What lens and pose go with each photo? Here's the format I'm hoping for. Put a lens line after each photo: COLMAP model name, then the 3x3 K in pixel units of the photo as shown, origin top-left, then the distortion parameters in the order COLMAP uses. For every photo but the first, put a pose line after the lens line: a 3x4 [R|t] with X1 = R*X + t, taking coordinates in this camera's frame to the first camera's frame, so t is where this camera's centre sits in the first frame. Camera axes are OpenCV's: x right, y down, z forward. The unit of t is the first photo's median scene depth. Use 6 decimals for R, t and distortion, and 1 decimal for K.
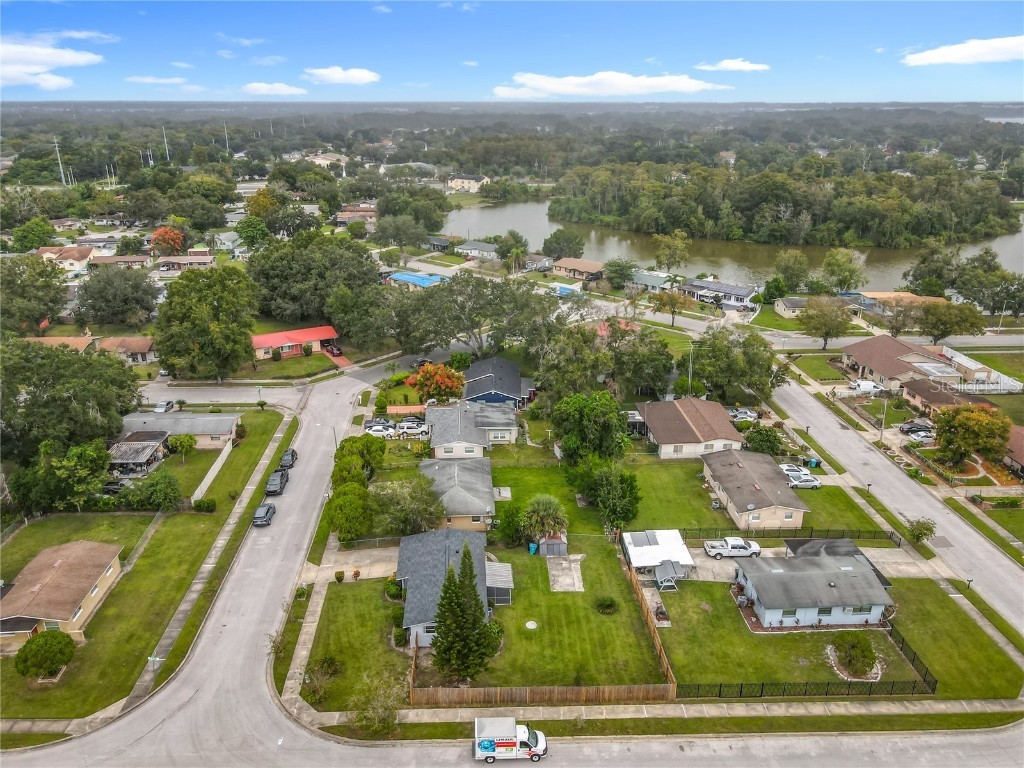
lens RADIAL K [[756.3, 0, 512.0], [0, 756.3, 384.0], [0, 0, 1]] dist [0.011347, 0.007467]
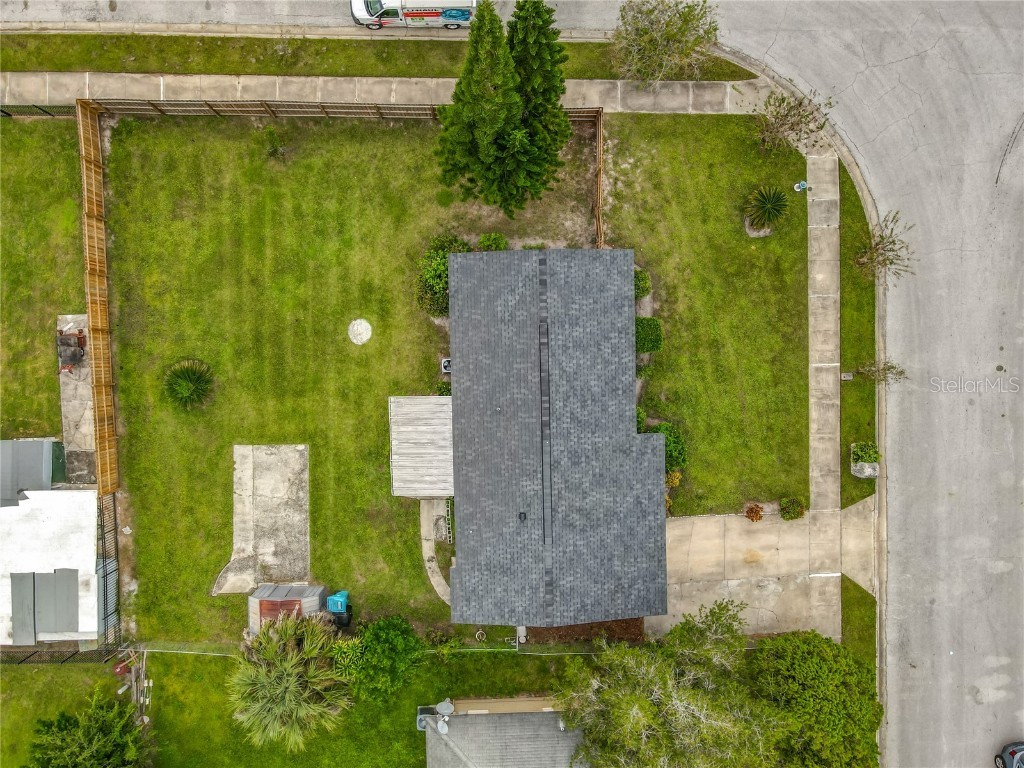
lens RADIAL K [[756.3, 0, 512.0], [0, 756.3, 384.0], [0, 0, 1]] dist [0.011347, 0.007467]
pose [[-0.998767, -0.041039, -0.027934, -0.054549], [-0.009456, -0.395120, 0.918581, -0.123762], [-0.048735, 0.917713, 0.394244, 0.808958]]
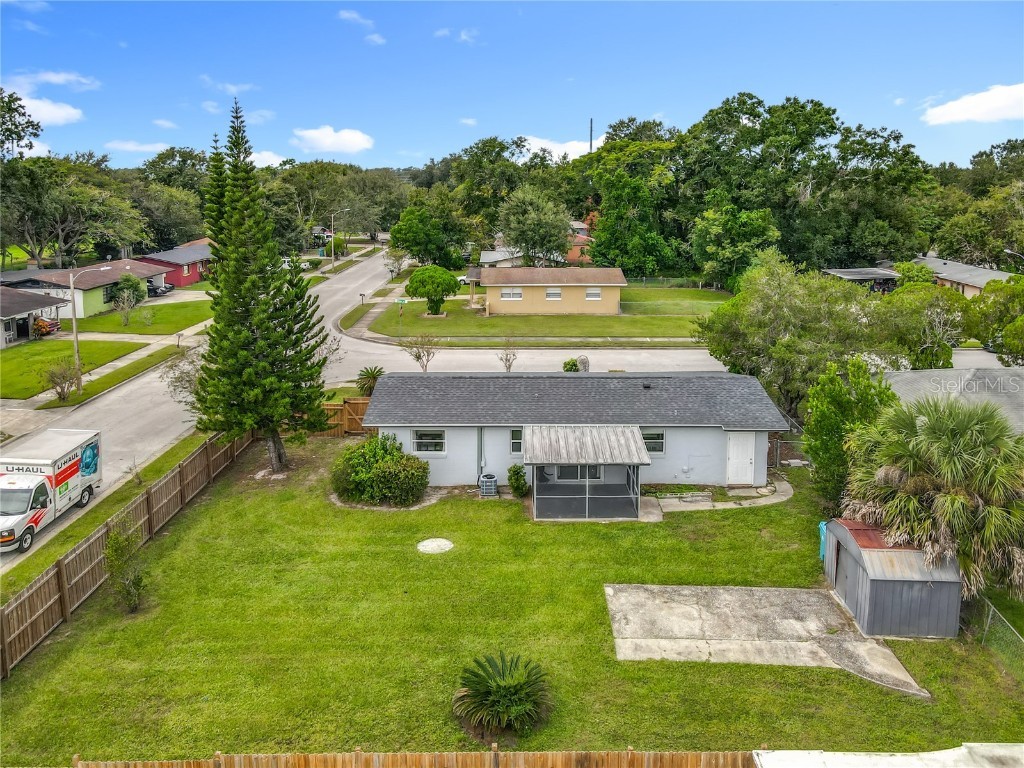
lens RADIAL K [[788.4, 0, 509.5], [0, 788.4, 285.5], [0, 0, 1]] dist [0.003164, 0.007586]
pose [[-0.063850, 0.133001, -0.989057, 0.337298], [-0.346204, 0.926579, 0.146949, 0.145085], [0.935984, 0.351798, -0.013117, 0.958720]]
